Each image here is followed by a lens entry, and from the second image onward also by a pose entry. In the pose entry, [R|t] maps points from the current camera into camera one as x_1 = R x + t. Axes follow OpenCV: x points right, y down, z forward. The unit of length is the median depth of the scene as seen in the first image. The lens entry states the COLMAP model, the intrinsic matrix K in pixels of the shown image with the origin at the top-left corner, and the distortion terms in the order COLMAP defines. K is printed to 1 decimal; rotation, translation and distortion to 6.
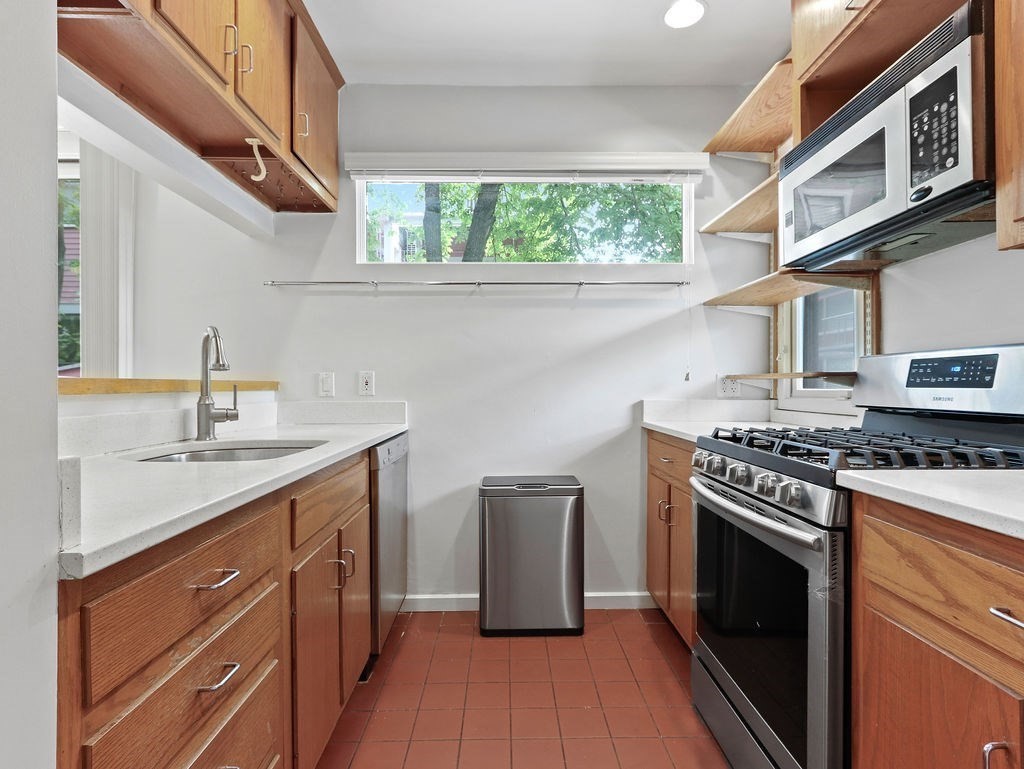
lens RADIAL K [[544.4, 0, 512.0], [0, 544.4, 384.5], [0, 0, 1]] dist [0.002500, -0.000099]
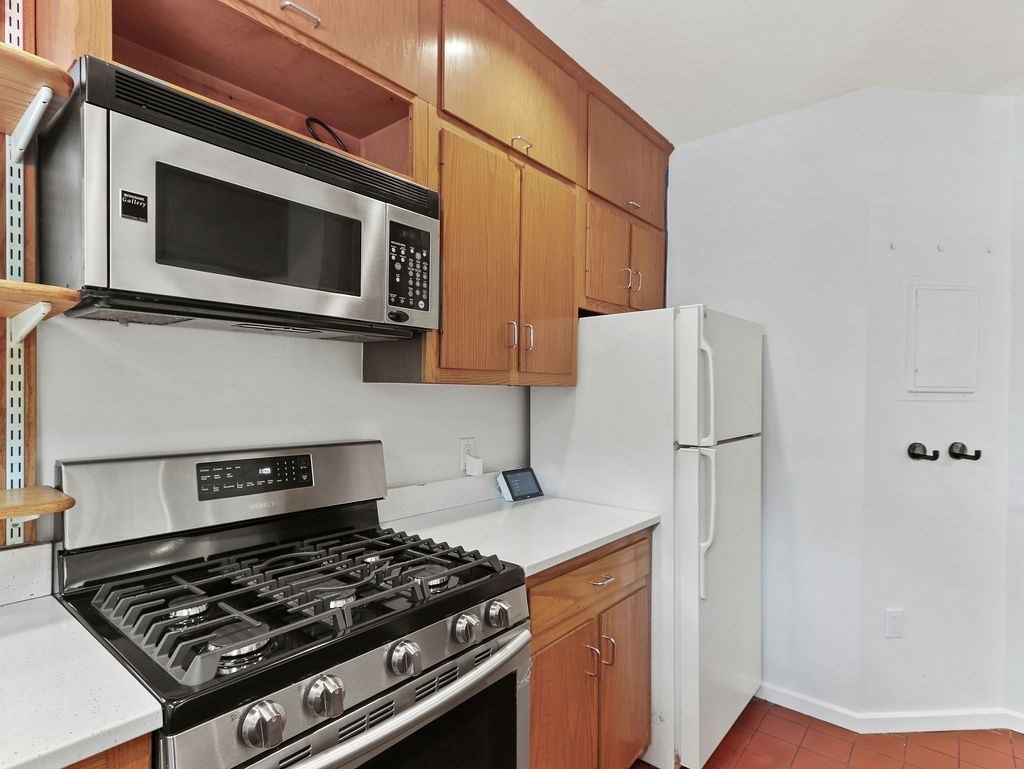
lens RADIAL K [[544.4, 0, 512.0], [0, 544.4, 384.5], [0, 0, 1]] dist [0.002500, -0.000099]
pose [[-0.765387, 0.000295, 0.643571, -0.134290], [-0.014673, 0.999732, -0.017909, -0.194625], [-0.643403, -0.023150, -0.765177, 1.689562]]
